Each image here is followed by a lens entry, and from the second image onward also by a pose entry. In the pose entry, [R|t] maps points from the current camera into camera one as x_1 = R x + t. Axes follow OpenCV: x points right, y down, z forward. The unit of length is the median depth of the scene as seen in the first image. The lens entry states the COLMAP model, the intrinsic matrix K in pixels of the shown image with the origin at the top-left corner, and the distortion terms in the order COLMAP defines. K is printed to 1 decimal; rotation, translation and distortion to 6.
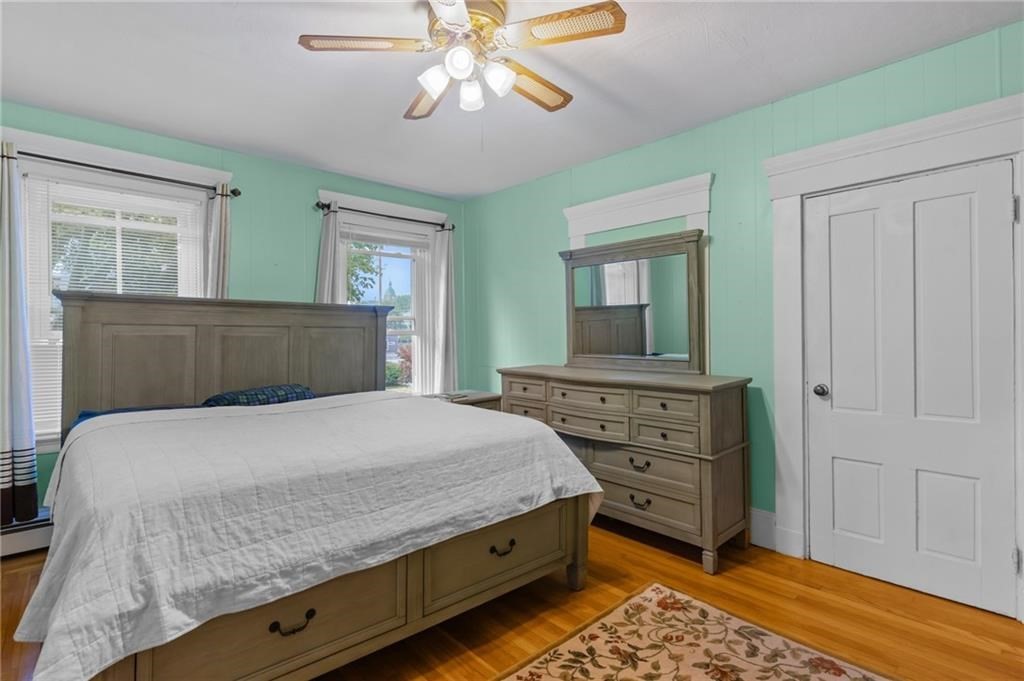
lens RADIAL K [[497.7, 0, 506.5], [0, 497.7, 326.5], [0, 0, 1]] dist [0.004291, 0.000670]
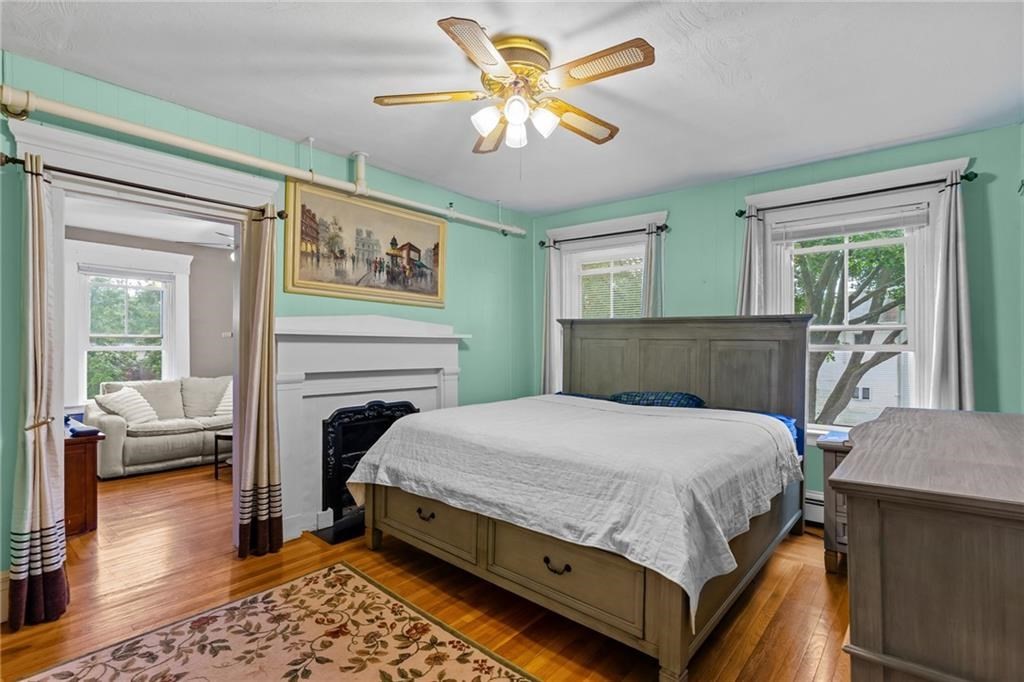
lens RADIAL K [[497.7, 0, 510.5], [0, 497.7, 342.3], [0, 0, 1]] dist [0.004291, 0.000670]
pose [[0.135318, 0.004442, -0.990792, 0.940440], [0.003597, 0.999981, 0.004974, -0.003256], [0.990796, -0.004237, 0.135299, 0.765449]]
